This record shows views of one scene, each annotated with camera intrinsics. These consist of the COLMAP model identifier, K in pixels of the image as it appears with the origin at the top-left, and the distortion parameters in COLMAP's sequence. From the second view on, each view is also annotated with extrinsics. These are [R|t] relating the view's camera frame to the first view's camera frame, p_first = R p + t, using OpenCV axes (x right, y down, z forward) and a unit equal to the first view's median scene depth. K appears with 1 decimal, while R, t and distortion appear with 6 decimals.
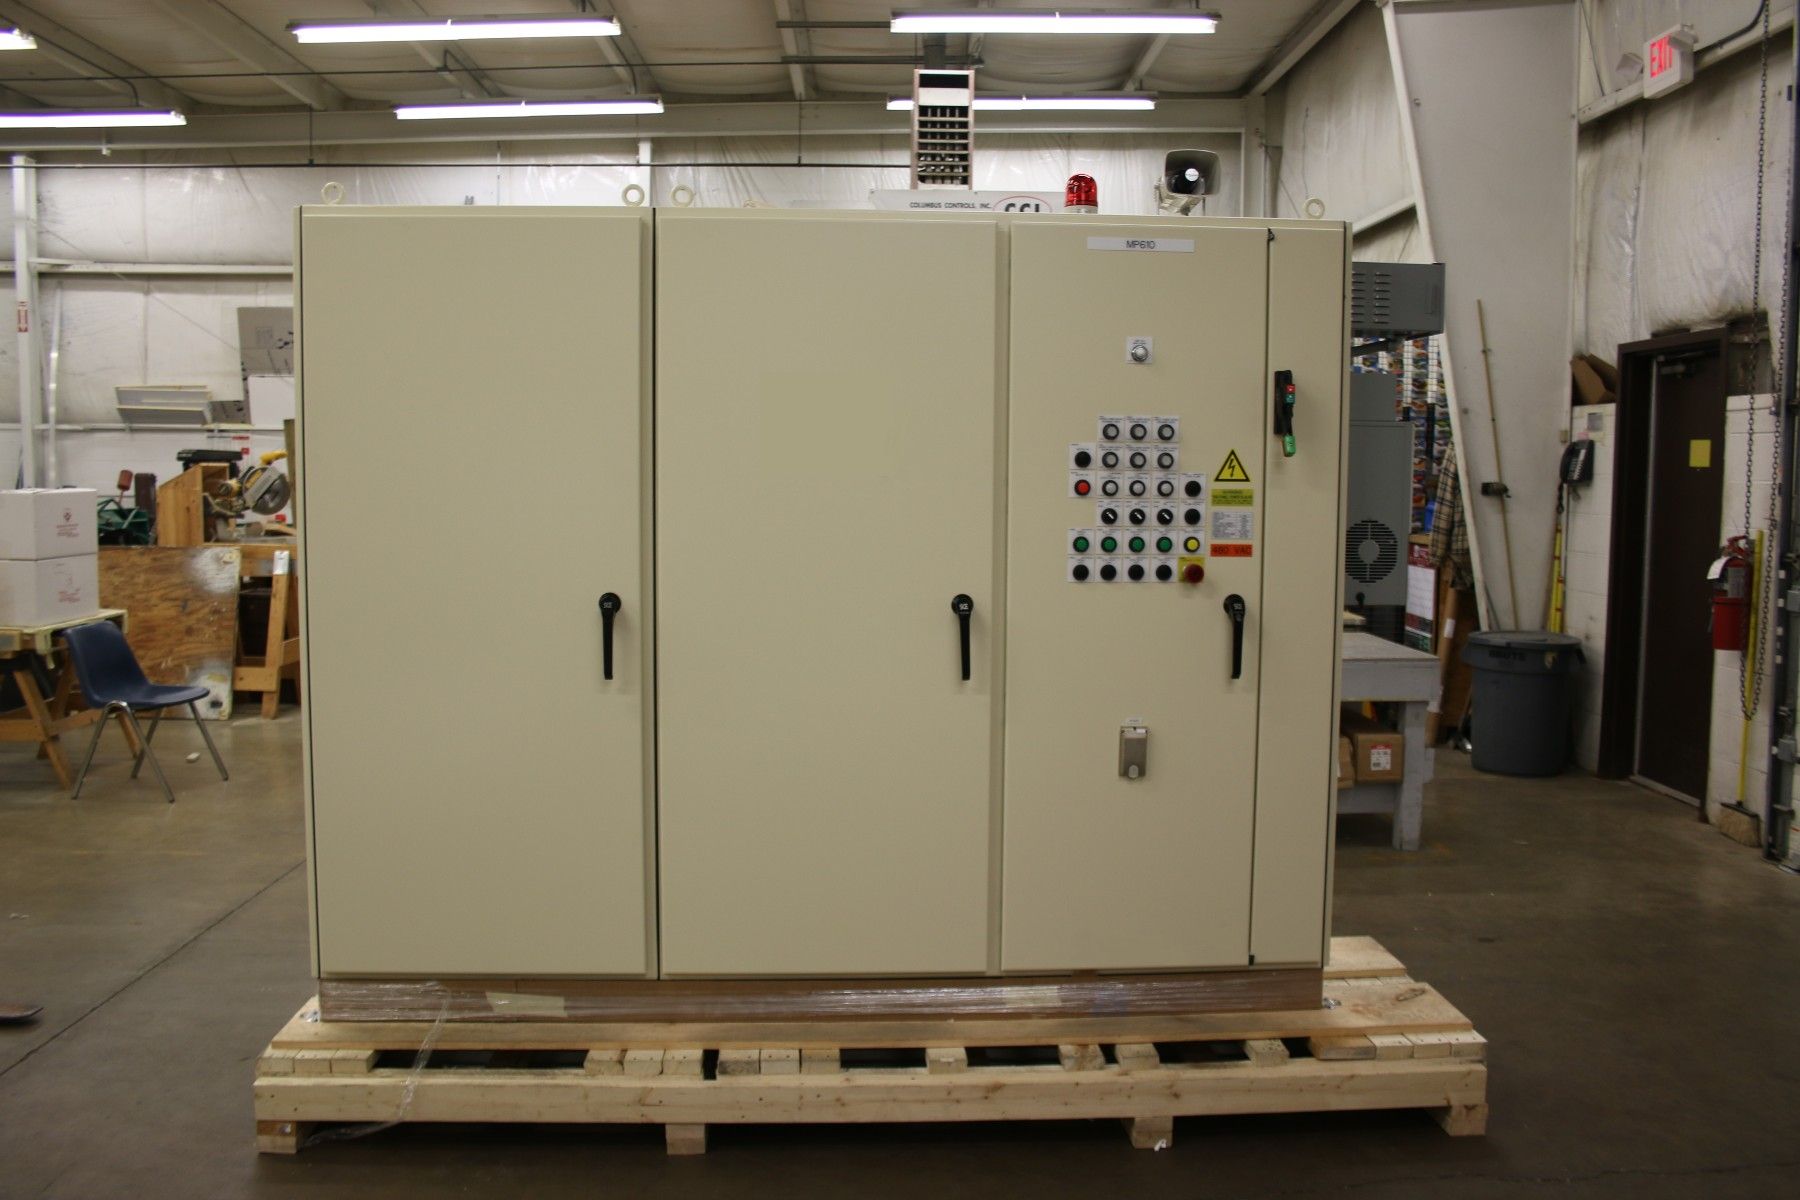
lens RADIAL K [[1516.4, 0, 900.0], [0, 1516.4, 600.0], [0, 0, 1]] dist [-0.144500, 0.118270]
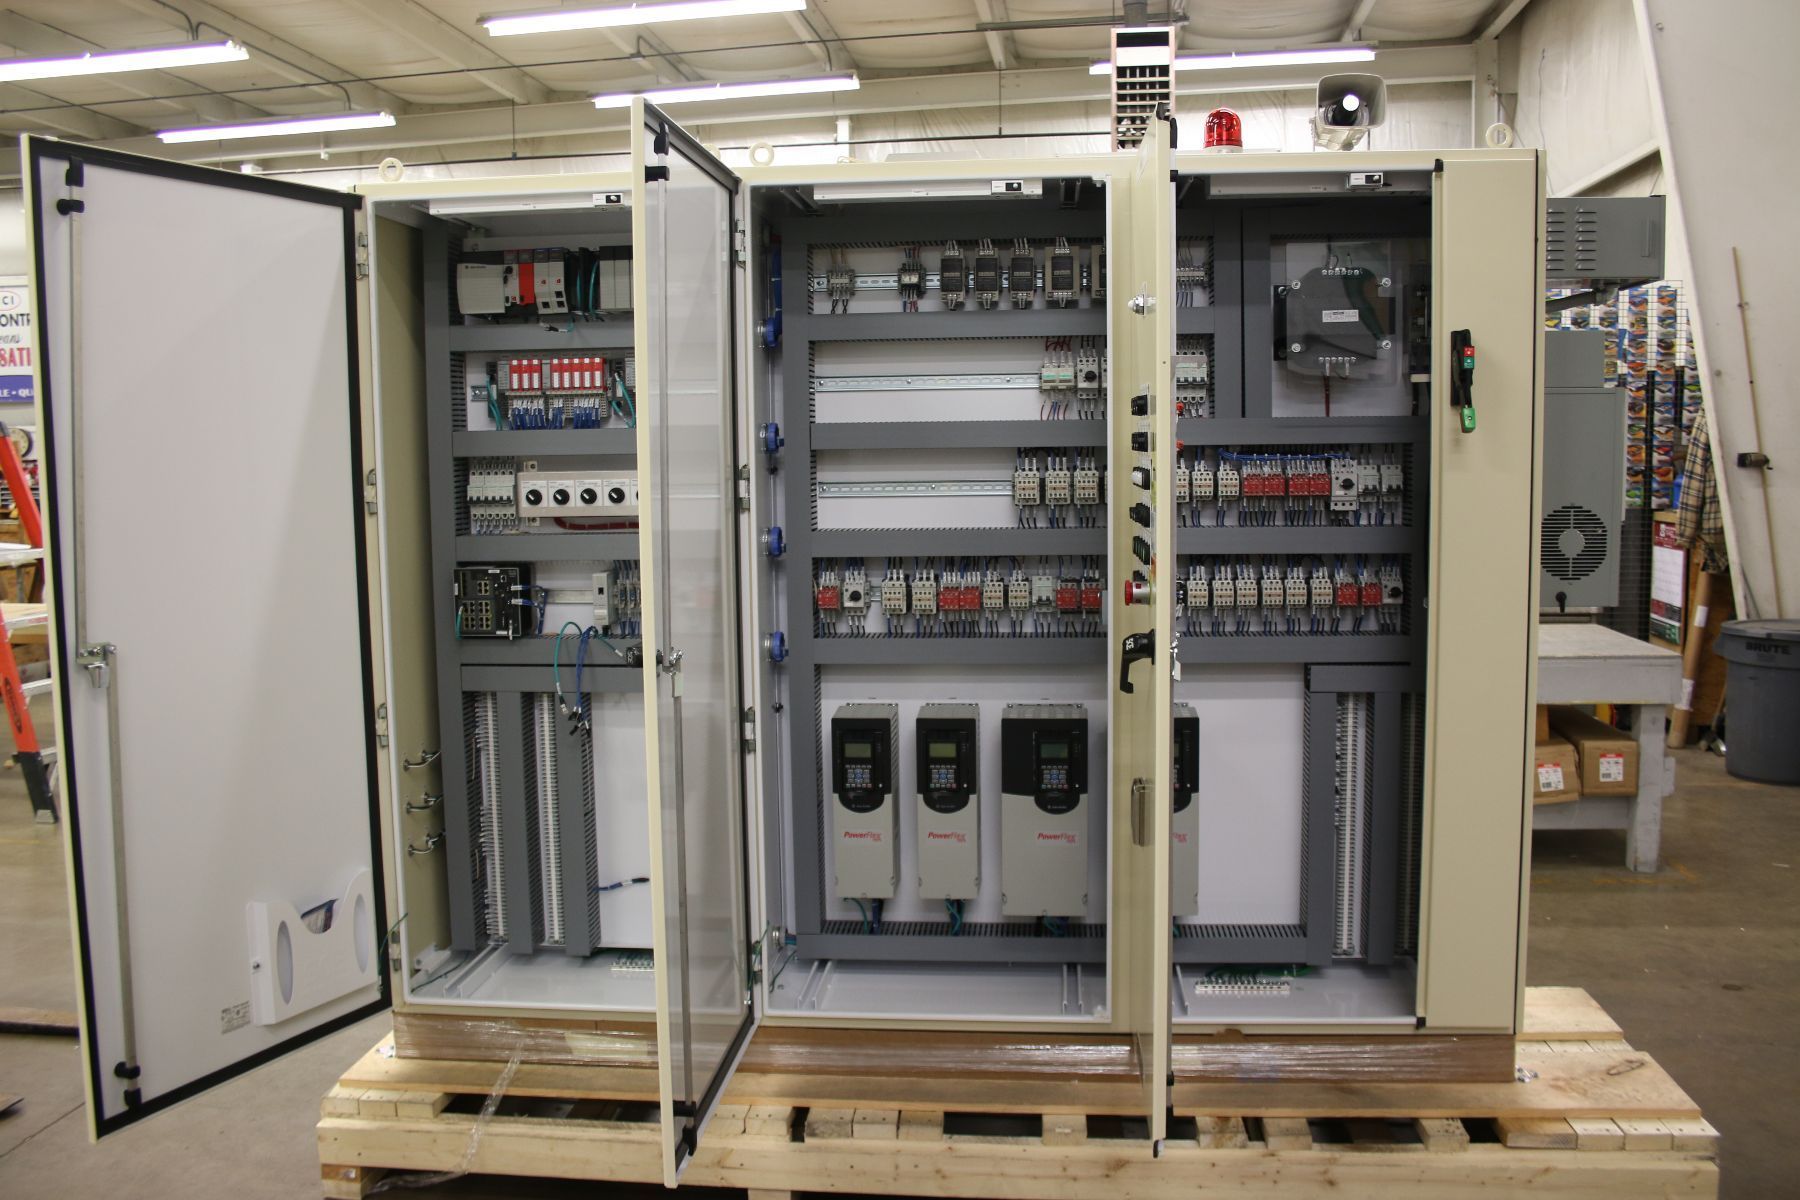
lens RADIAL K [[1516.4, 0, 900.0], [0, 1516.4, 600.0], [0, 0, 1]] dist [-0.144500, 0.118270]
pose [[0.987753, -0.005939, -0.155914, 0.066459], [0.008039, 0.999885, 0.012845, -0.013460], [0.155819, -0.013941, 0.987687, 0.114764]]
